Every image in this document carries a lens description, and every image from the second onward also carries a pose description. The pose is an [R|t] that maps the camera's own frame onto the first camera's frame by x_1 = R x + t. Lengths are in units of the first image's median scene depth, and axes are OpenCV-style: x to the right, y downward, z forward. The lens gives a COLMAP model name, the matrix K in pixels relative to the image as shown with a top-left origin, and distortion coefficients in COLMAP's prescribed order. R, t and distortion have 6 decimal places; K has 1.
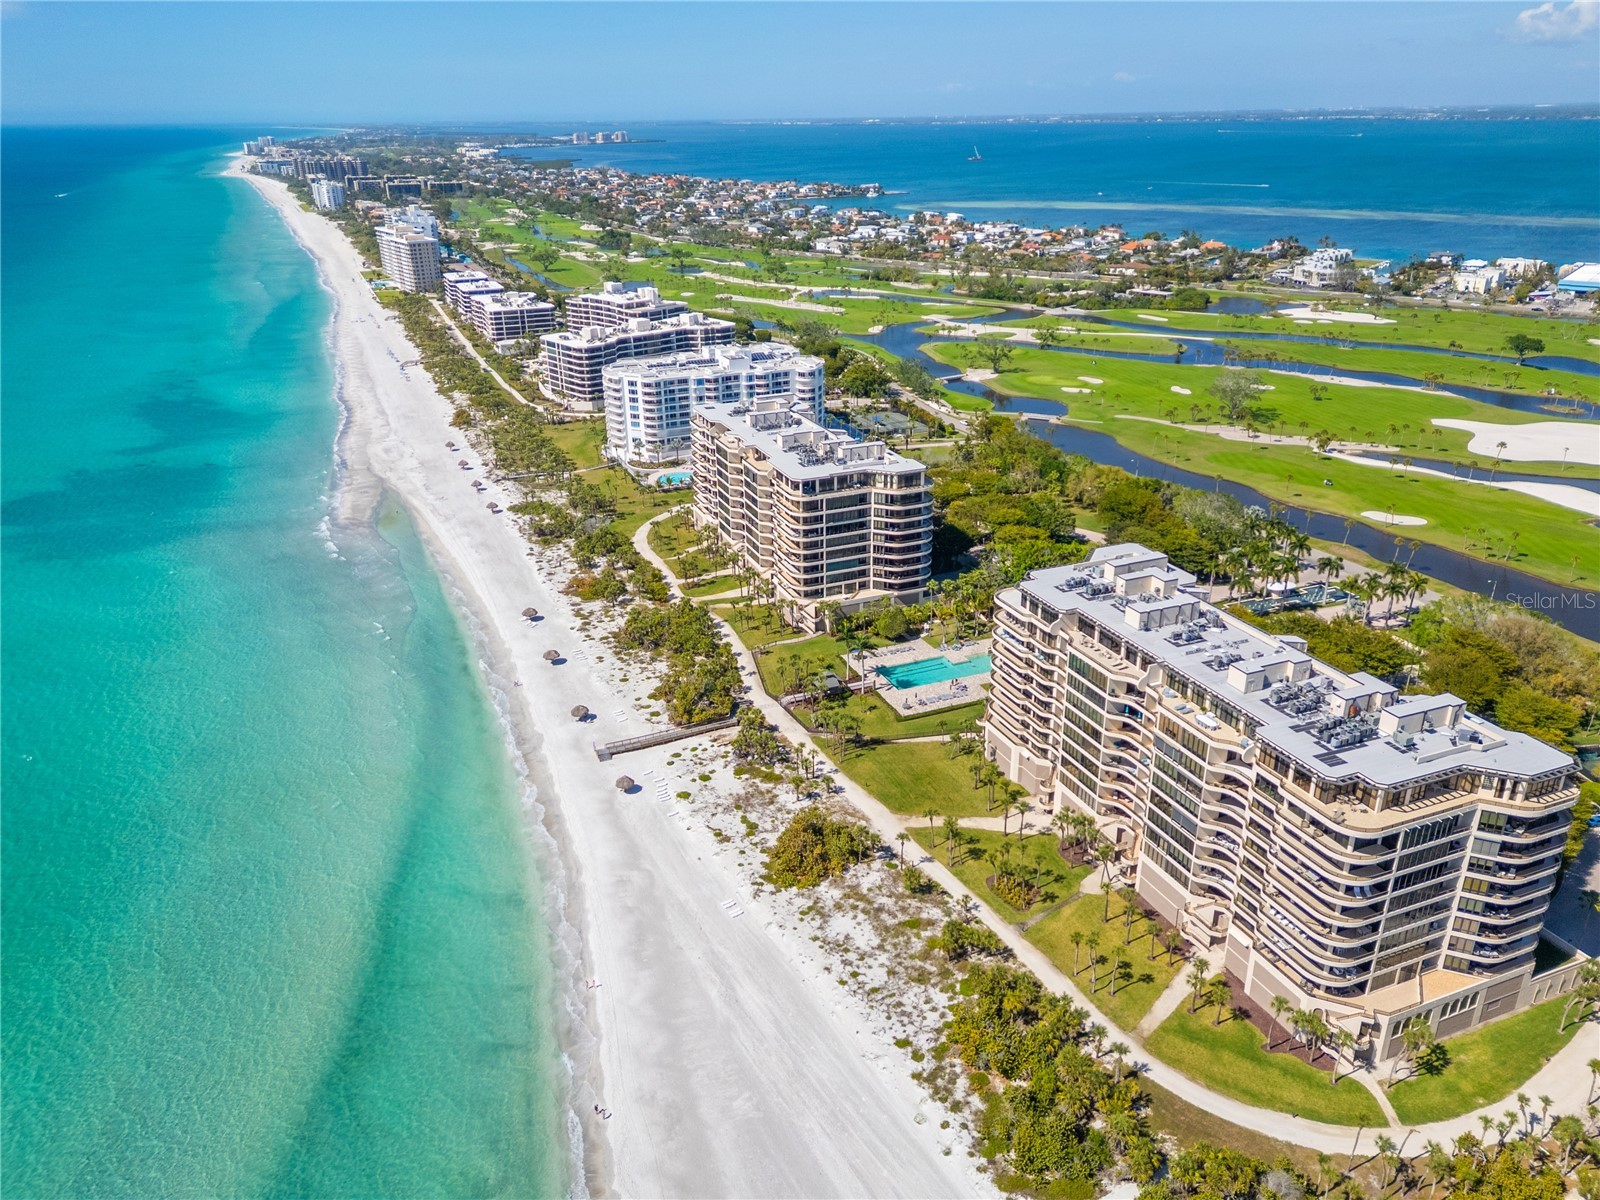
lens RADIAL K [[1165.6, 0, 800.0], [0, 1165.6, 600.0], [0, 0, 1]] dist [0.079091, -0.083005]
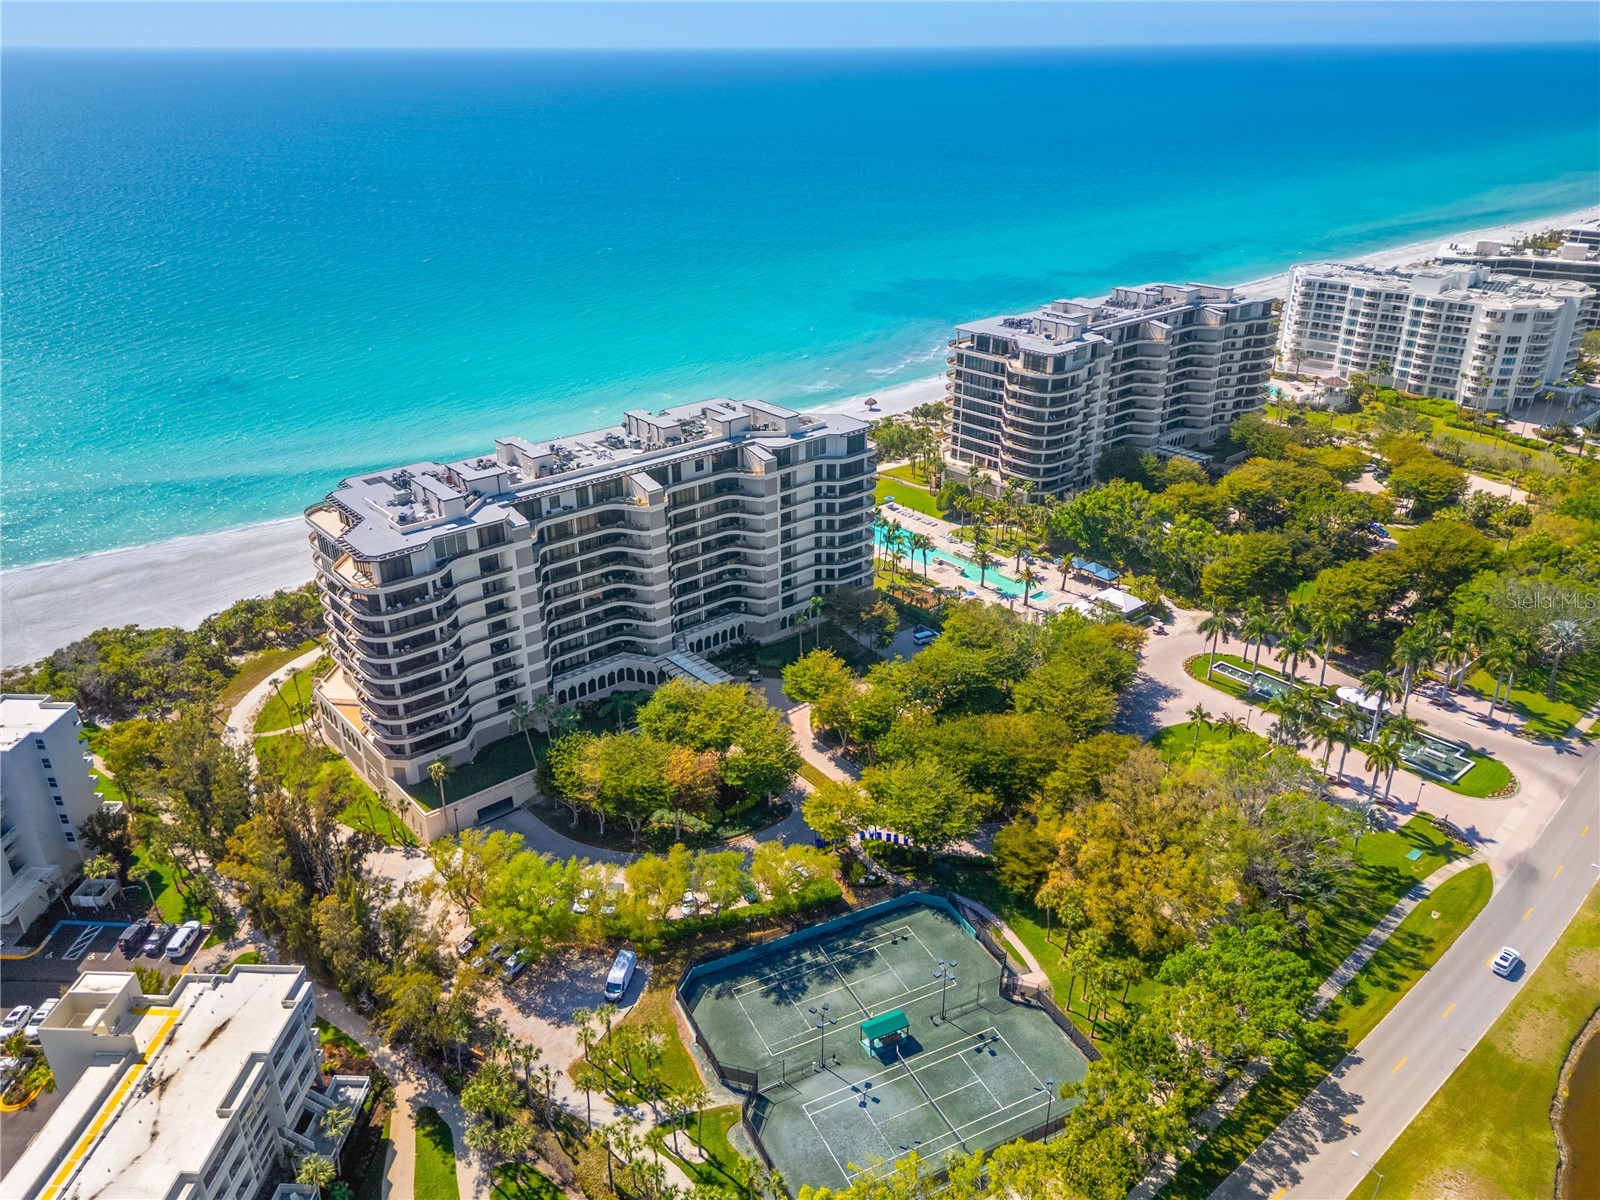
lens RADIAL K [[1163.7, 0, 802.8], [0, 1163.7, 619.4], [0, 0, 1]] dist [0.144950, -0.151781]
pose [[0.321715, 0.428120, -0.844519, 1.196386], [-0.371052, 0.877601, 0.303540, -0.186456], [0.871102, 0.215707, 0.441193, 0.652744]]
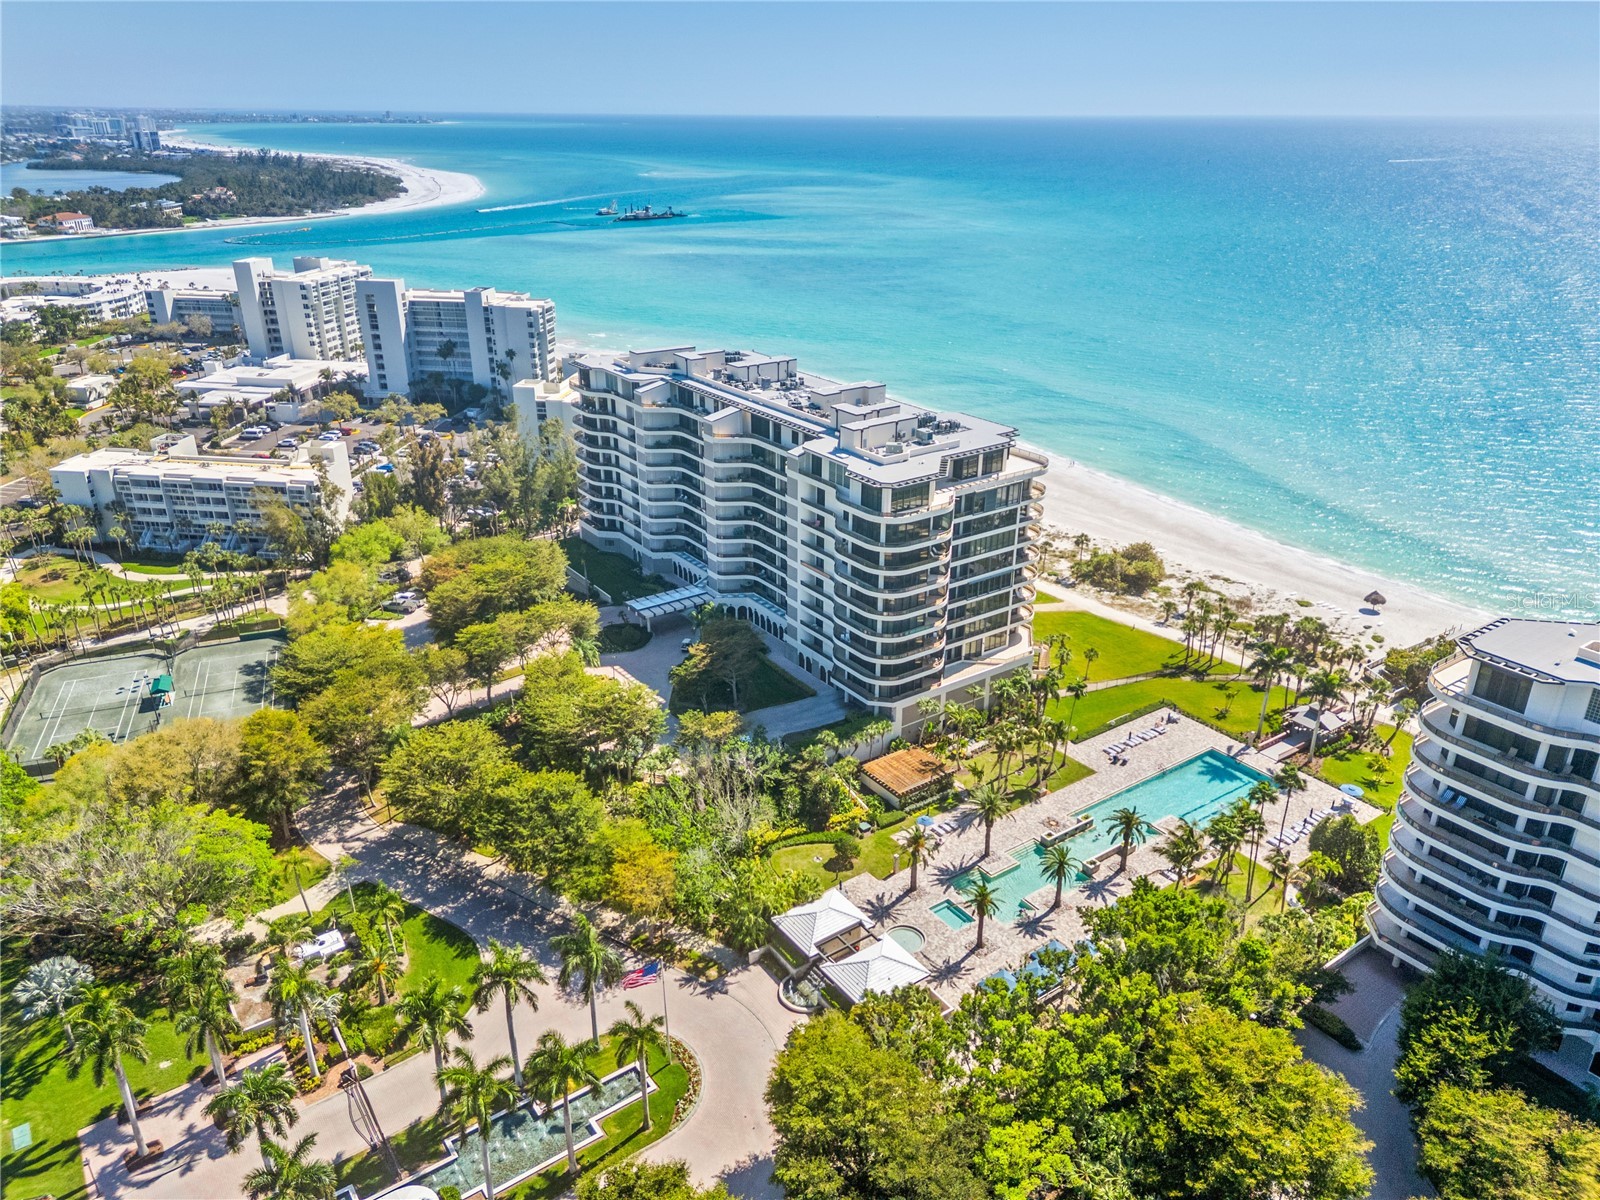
lens RADIAL K [[1121.5, 0, 810.2], [0, 1121.5, 602.6], [0, 0, 1]] dist [0.108412, -0.141010]
pose [[-0.972226, 0.105601, -0.208867, 0.504509], [-0.080235, 0.687960, 0.721300, -0.486981], [0.219862, 0.718025, -0.660379, 1.588603]]
